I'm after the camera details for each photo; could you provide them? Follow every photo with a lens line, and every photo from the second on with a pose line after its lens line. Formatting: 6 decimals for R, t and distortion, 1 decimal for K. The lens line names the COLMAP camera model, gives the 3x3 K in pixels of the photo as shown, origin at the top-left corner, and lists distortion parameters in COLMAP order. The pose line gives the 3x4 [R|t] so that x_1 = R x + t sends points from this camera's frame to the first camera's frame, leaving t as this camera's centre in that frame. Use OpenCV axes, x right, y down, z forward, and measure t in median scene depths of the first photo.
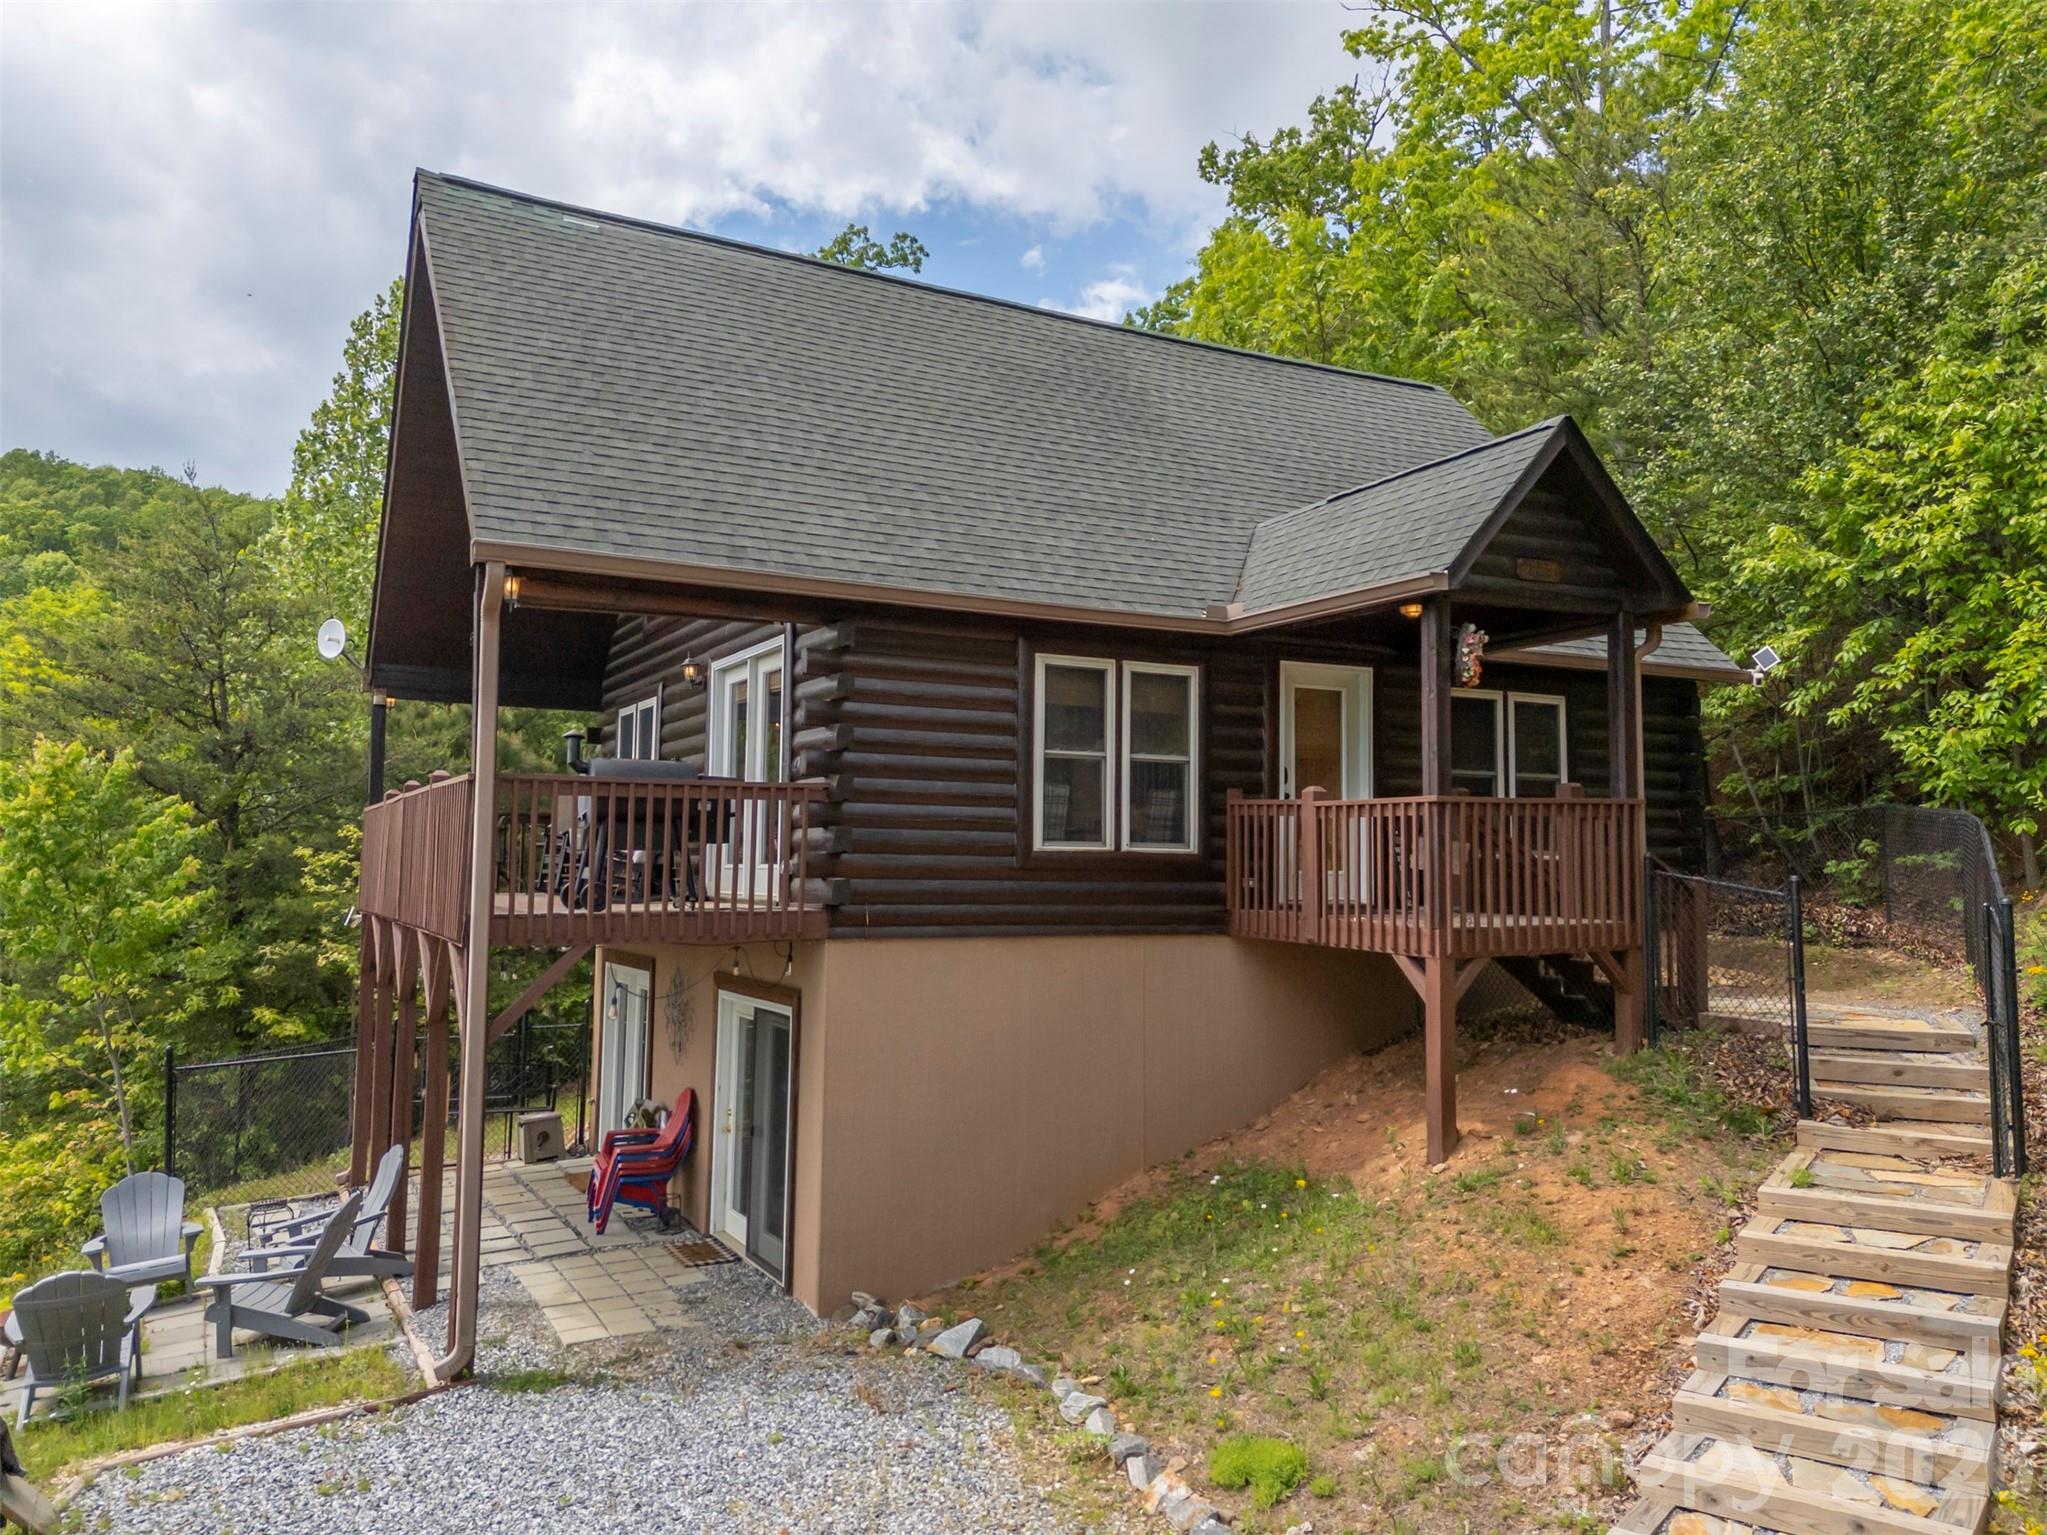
lens RADIAL K [[1494.5, 0, 1022.9], [0, 1494.5, 765.9], [0, 0, 1]] dist [0.096819, -0.072638]
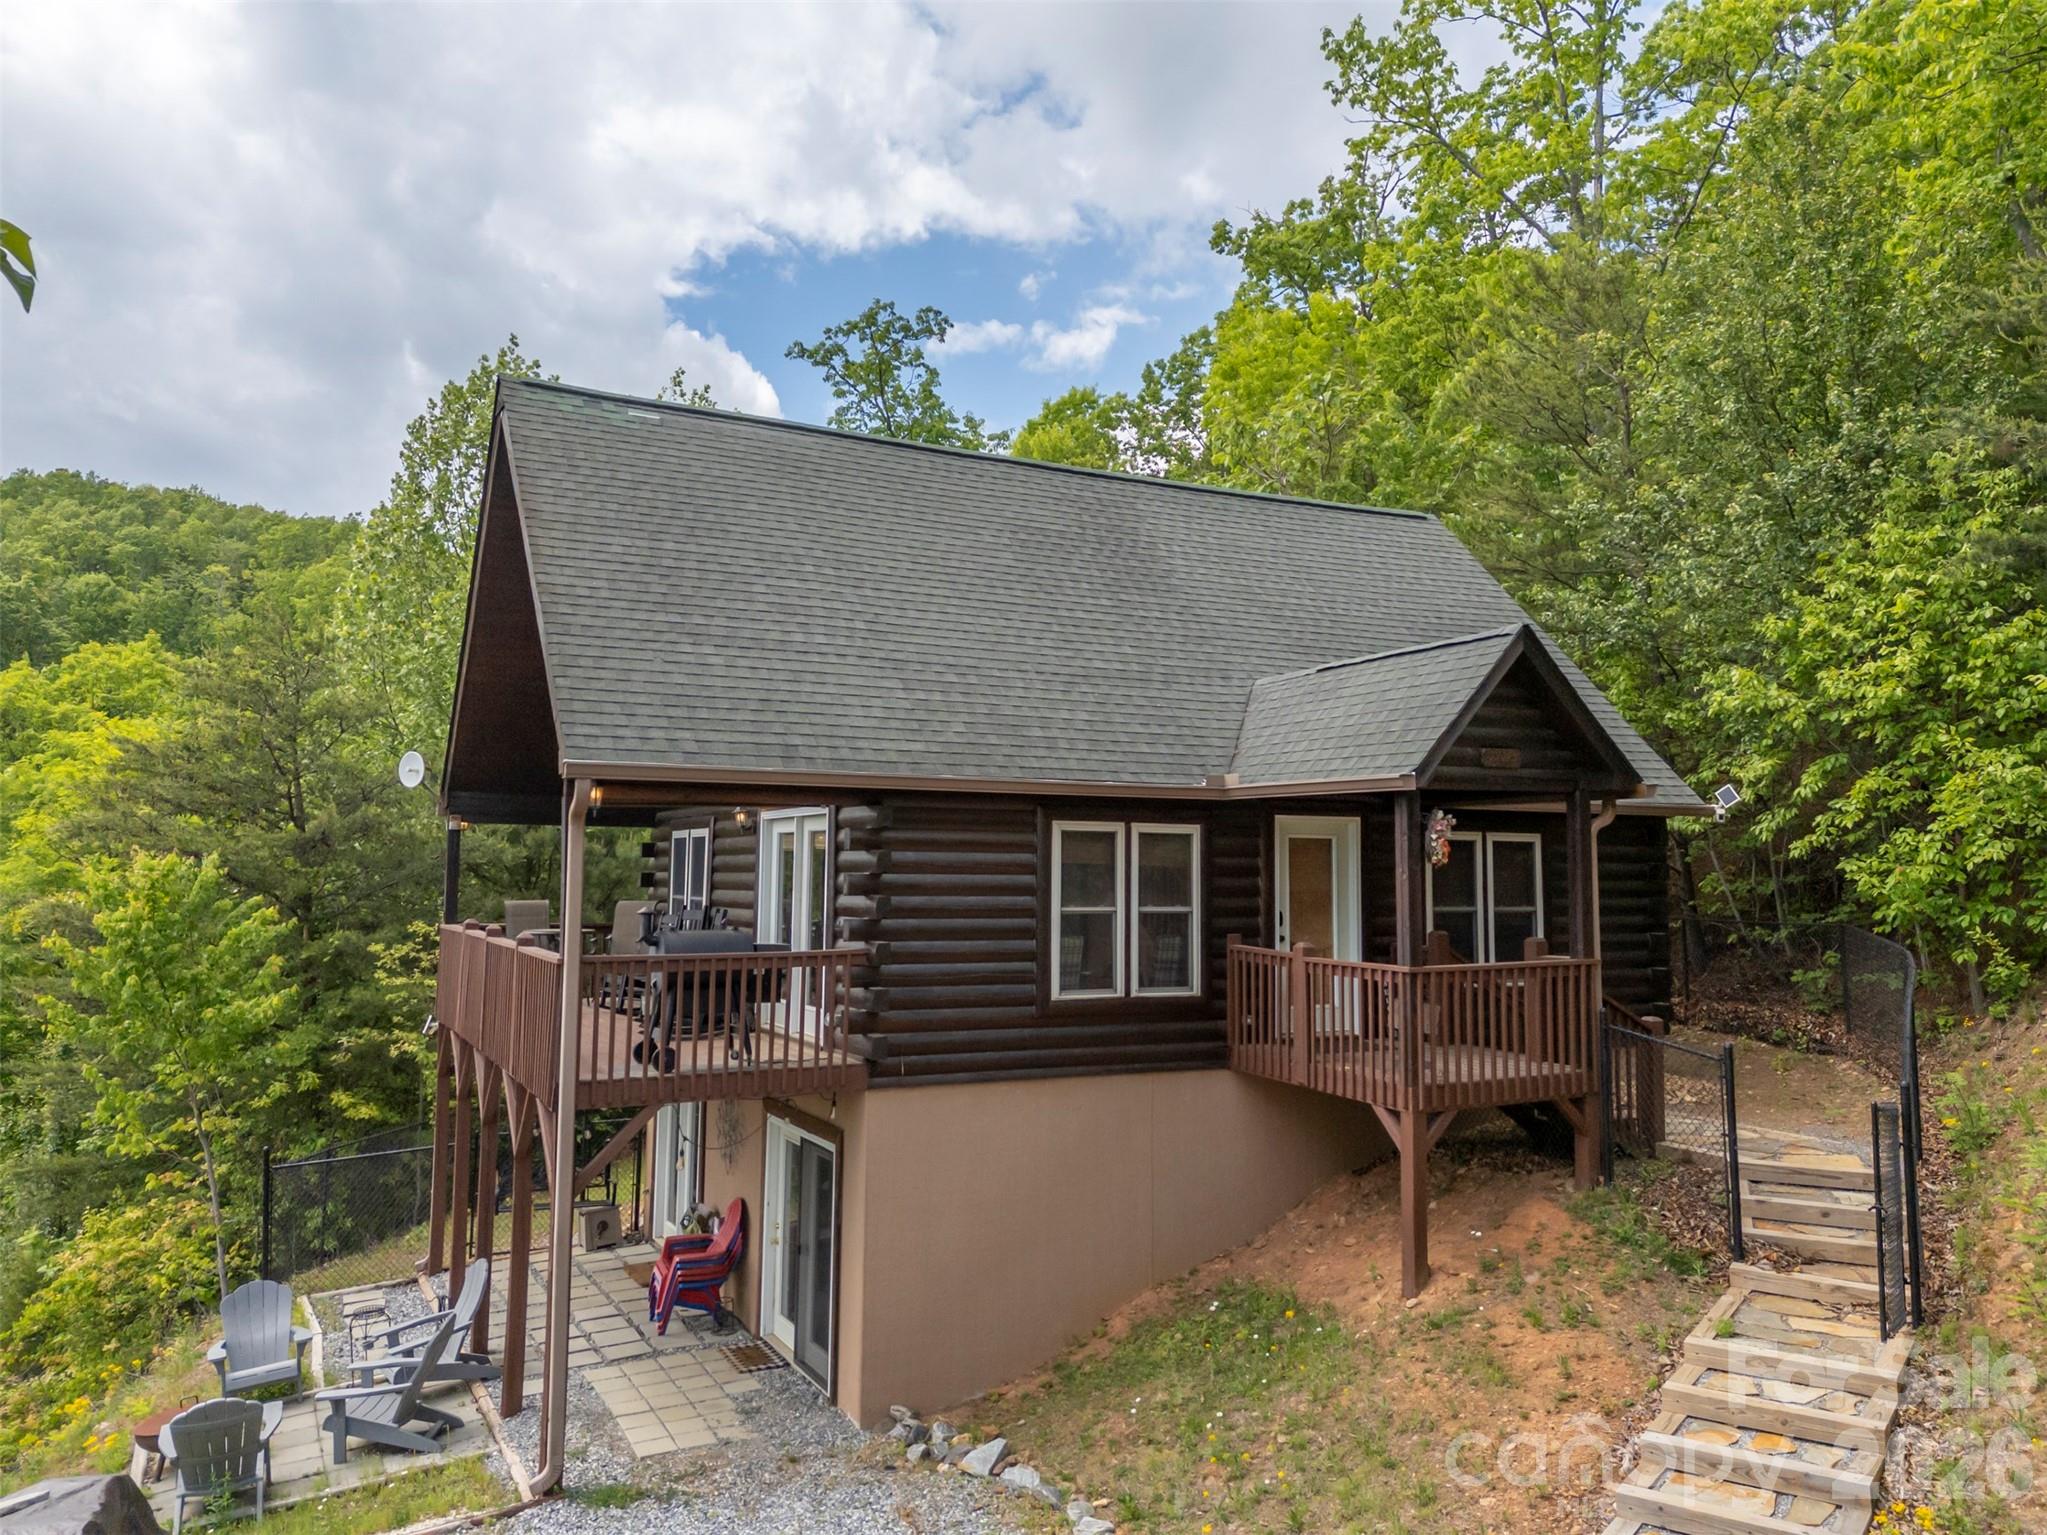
lens RADIAL K [[1494.5, 0, 1022.1], [0, 1494.5, 766.5], [0, 0, 1]] dist [0.096819, -0.072638]
pose [[0.999863, -0.002000, -0.016439, 0.003894], [0.001957, 0.999995, -0.002635, -0.108662], [0.016444, 0.002602, 0.999861, -0.111212]]
